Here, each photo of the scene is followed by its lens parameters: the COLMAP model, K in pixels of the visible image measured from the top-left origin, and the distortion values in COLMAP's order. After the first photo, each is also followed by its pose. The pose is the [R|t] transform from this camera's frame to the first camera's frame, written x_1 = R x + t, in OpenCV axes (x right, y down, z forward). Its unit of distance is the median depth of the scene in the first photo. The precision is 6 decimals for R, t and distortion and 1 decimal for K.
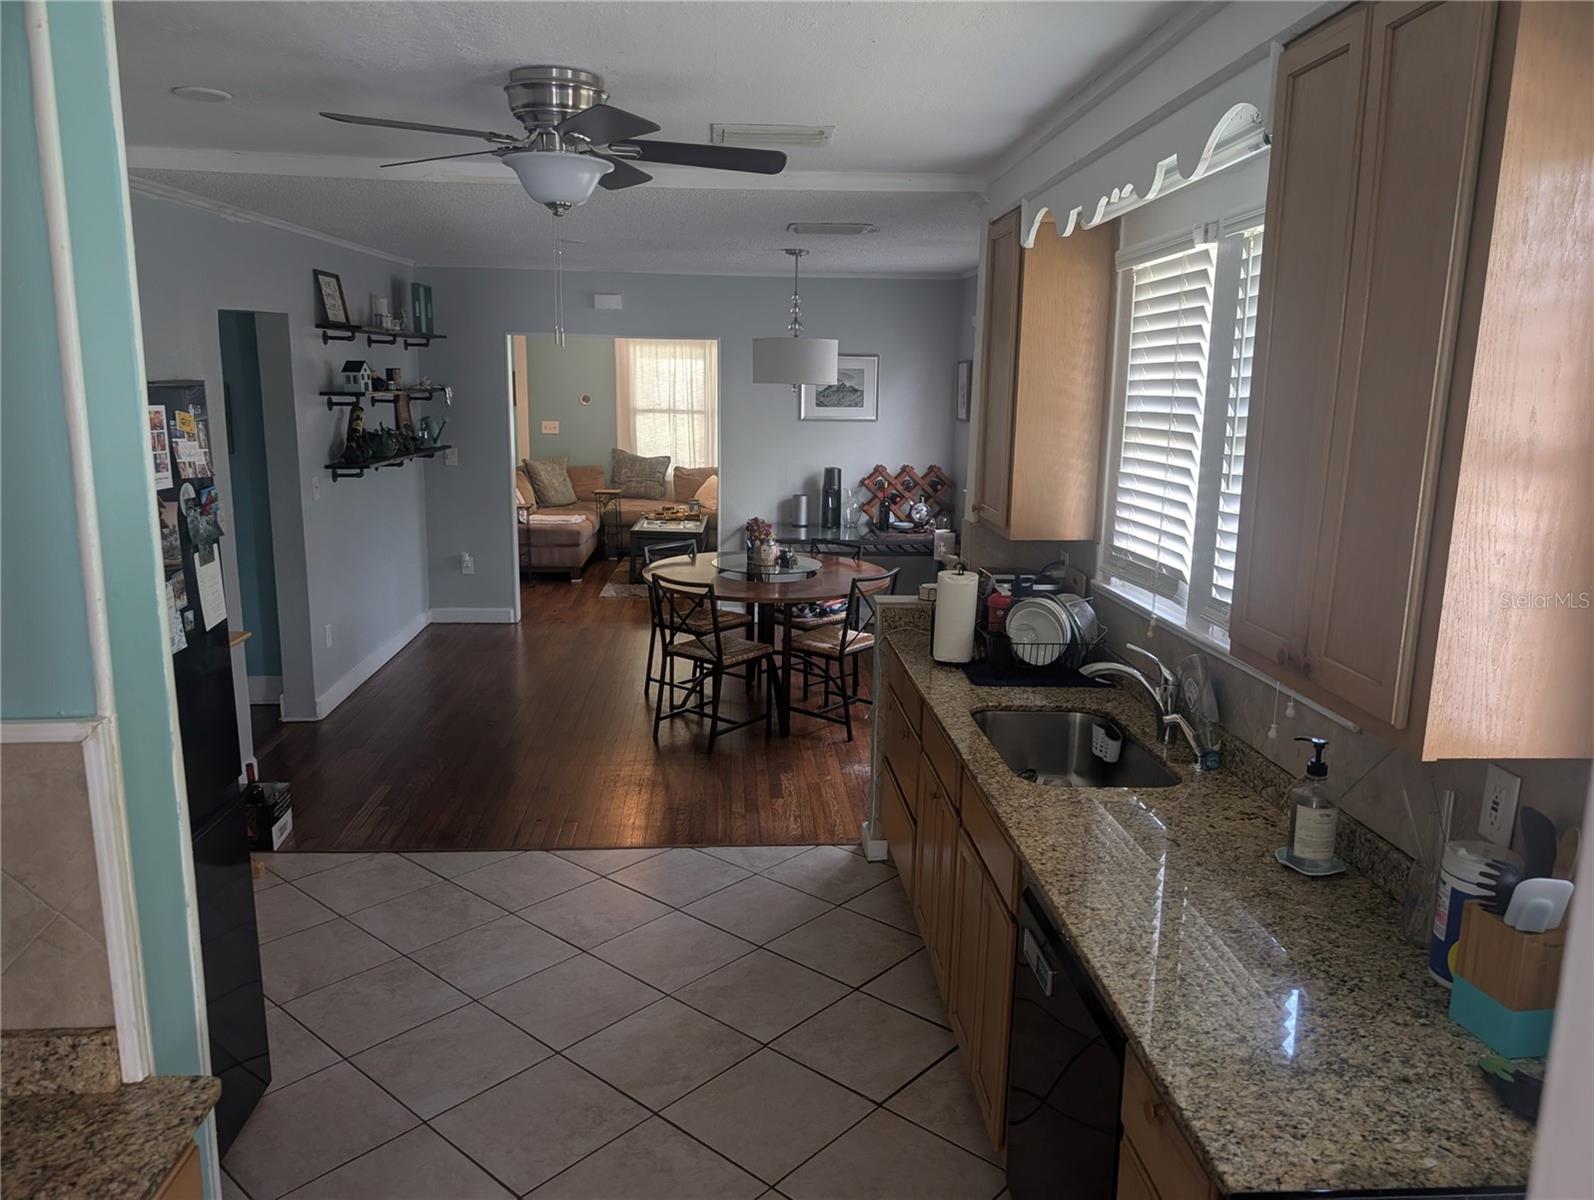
lens RADIAL K [[1143.3, 0, 807.5], [0, 1143.3, 600.7], [0, 0, 1]] dist [0.035799, -0.037708]
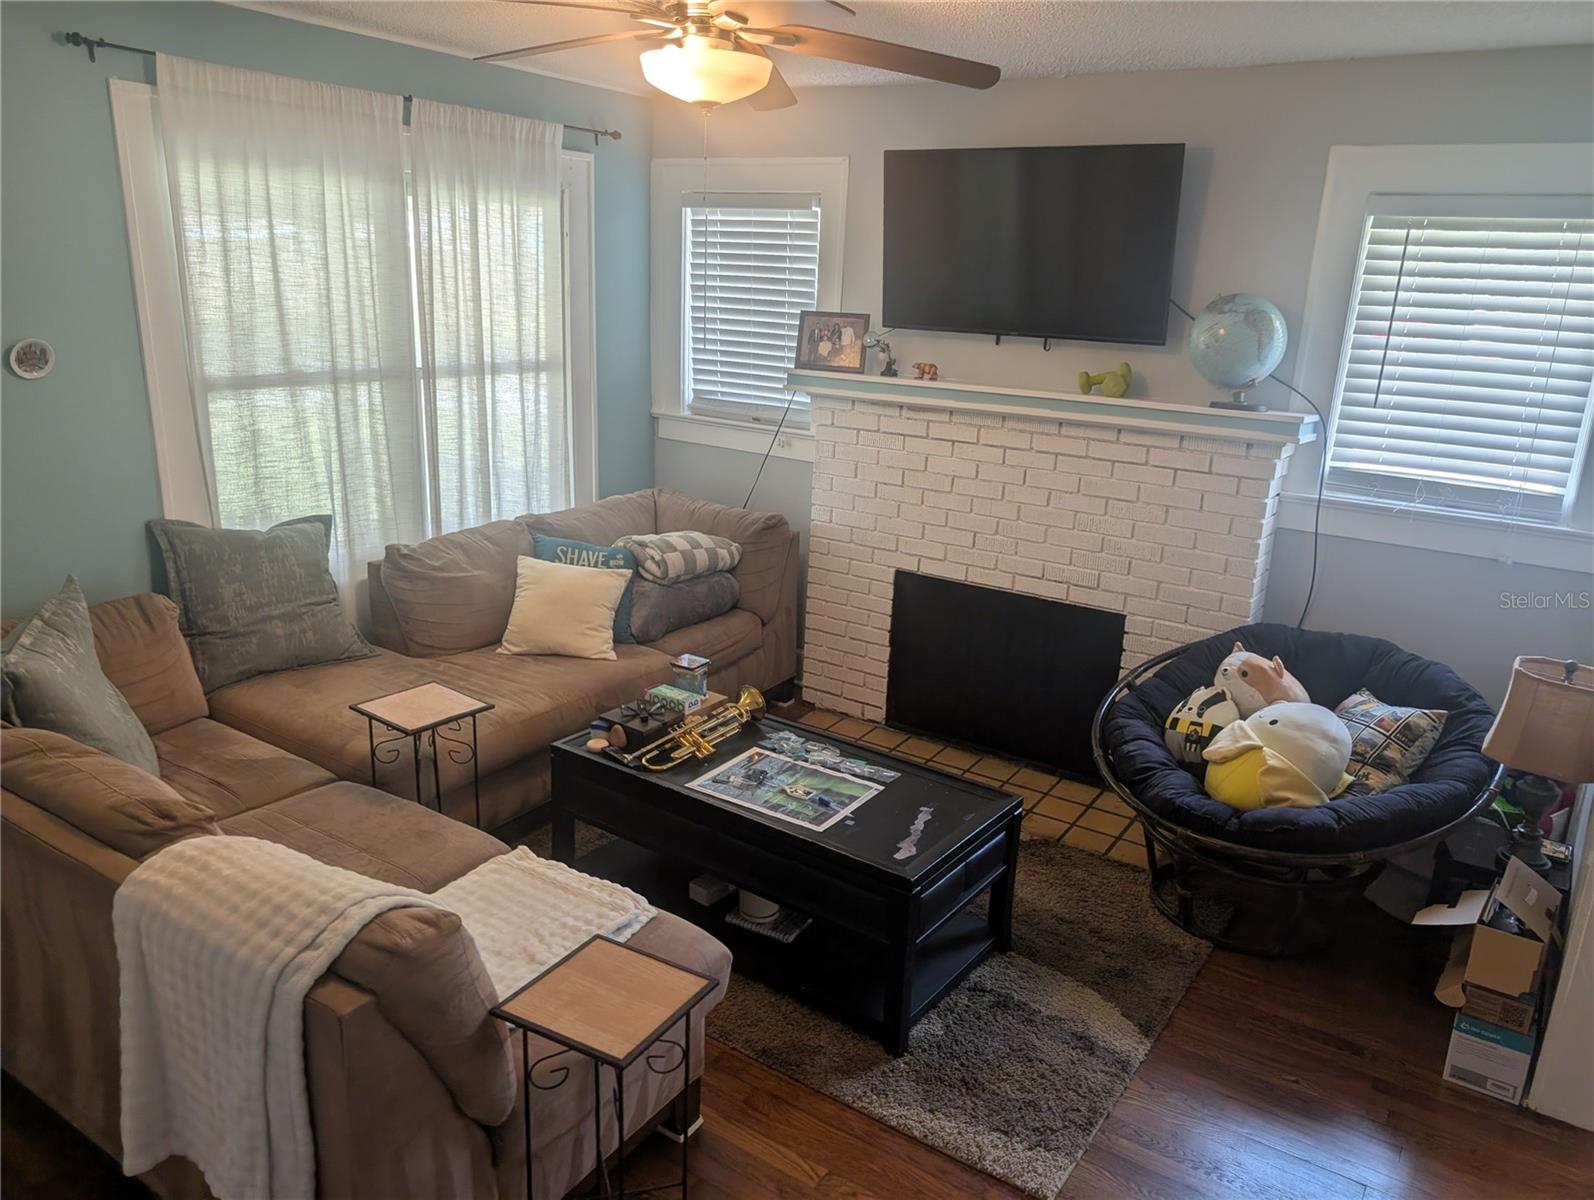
lens RADIAL K [[1143.3, 0, 795.9], [0, 1143.3, 617.9], [0, 0, 1]] dist [0.035799, -0.037708]
pose [[0.620193, -0.221762, 0.752451, -0.433023], [0.122643, 0.974825, 0.186214, -0.209932], [-0.774803, -0.023205, 0.631777, 1.001884]]
